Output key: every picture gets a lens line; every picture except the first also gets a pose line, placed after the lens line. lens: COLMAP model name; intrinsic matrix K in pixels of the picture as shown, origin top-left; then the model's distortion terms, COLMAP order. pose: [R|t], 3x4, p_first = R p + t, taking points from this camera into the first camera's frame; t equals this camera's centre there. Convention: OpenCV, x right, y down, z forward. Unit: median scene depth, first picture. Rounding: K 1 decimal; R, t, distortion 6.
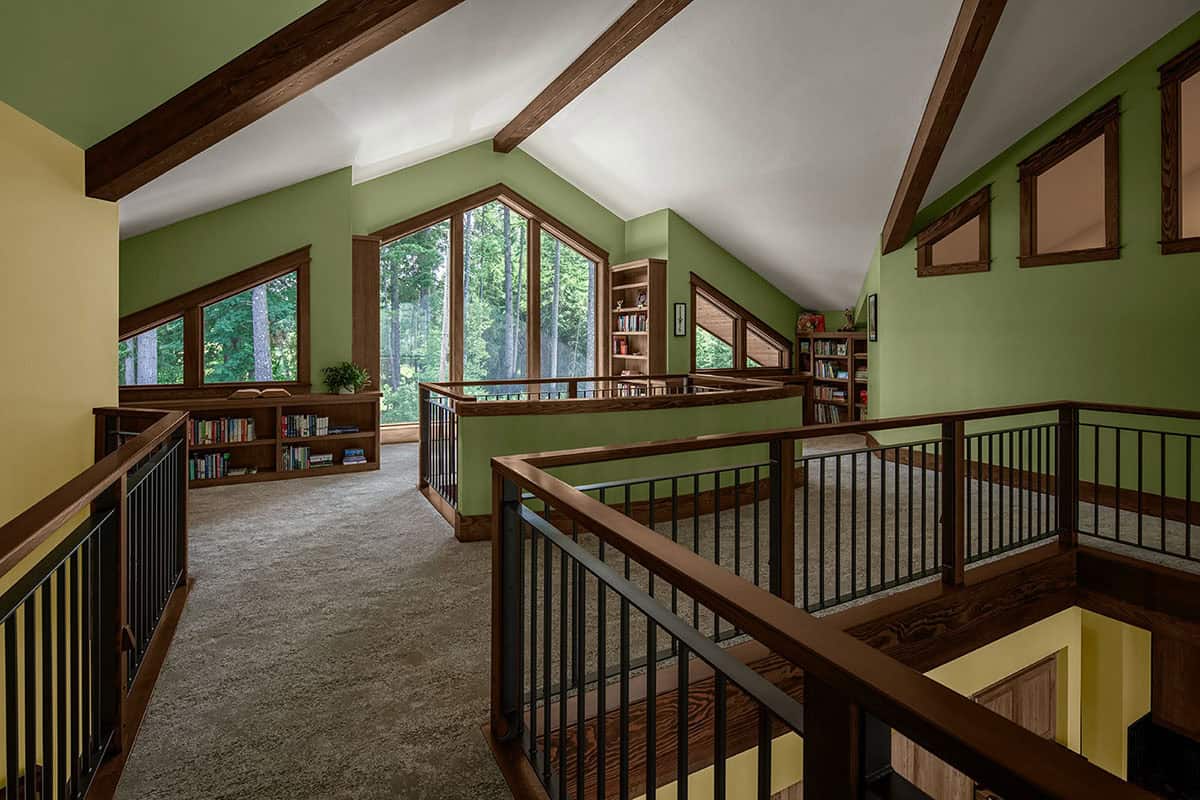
lens RADIAL K [[575.1, 0, 600.9], [0, 575.1, 400.8], [0, 0, 1]] dist [0.000443, 0.000066]
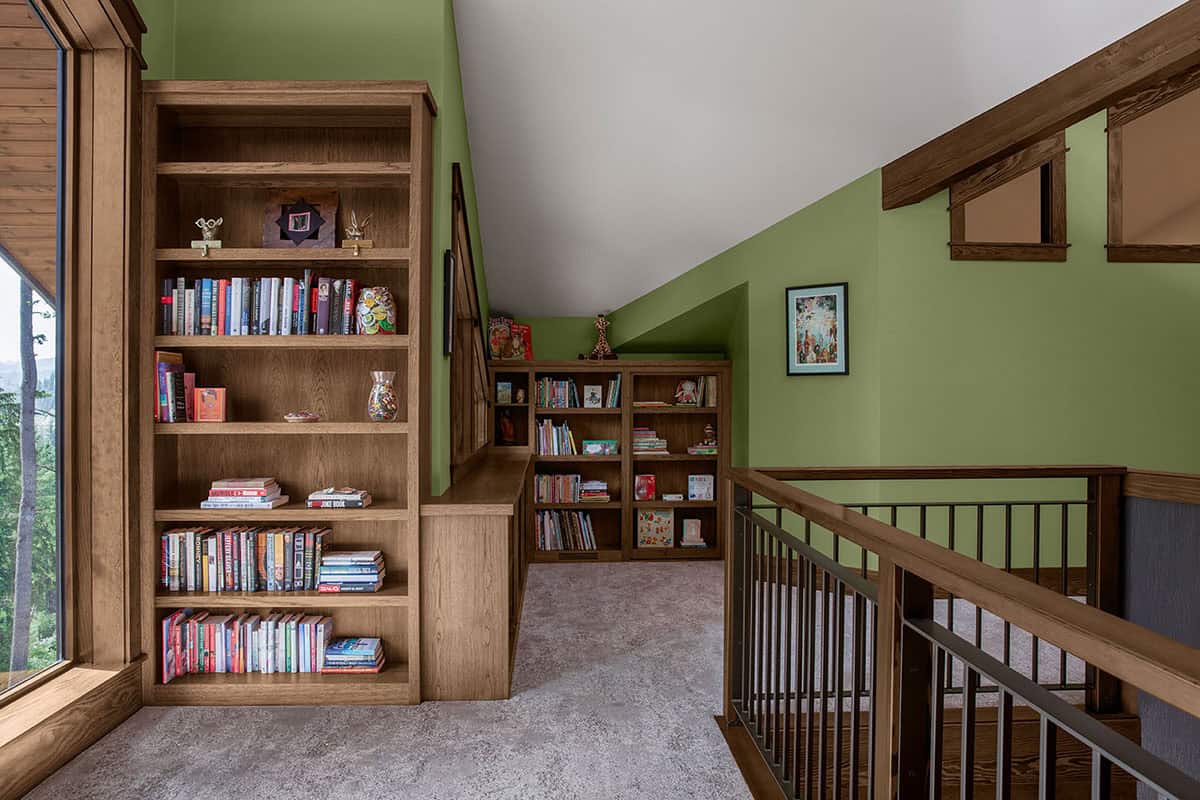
lens RADIAL K [[866.6, 0, 600.9], [0, 866.6, 398.7], [0, 0, 1]] dist [-0.001396, -0.001044]
pose [[0.422238, -0.011992, 0.906405, -0.247907], [0.099393, 0.994496, -0.033144, -0.060963], [-0.901019, 0.104085, 0.421106, 0.678873]]
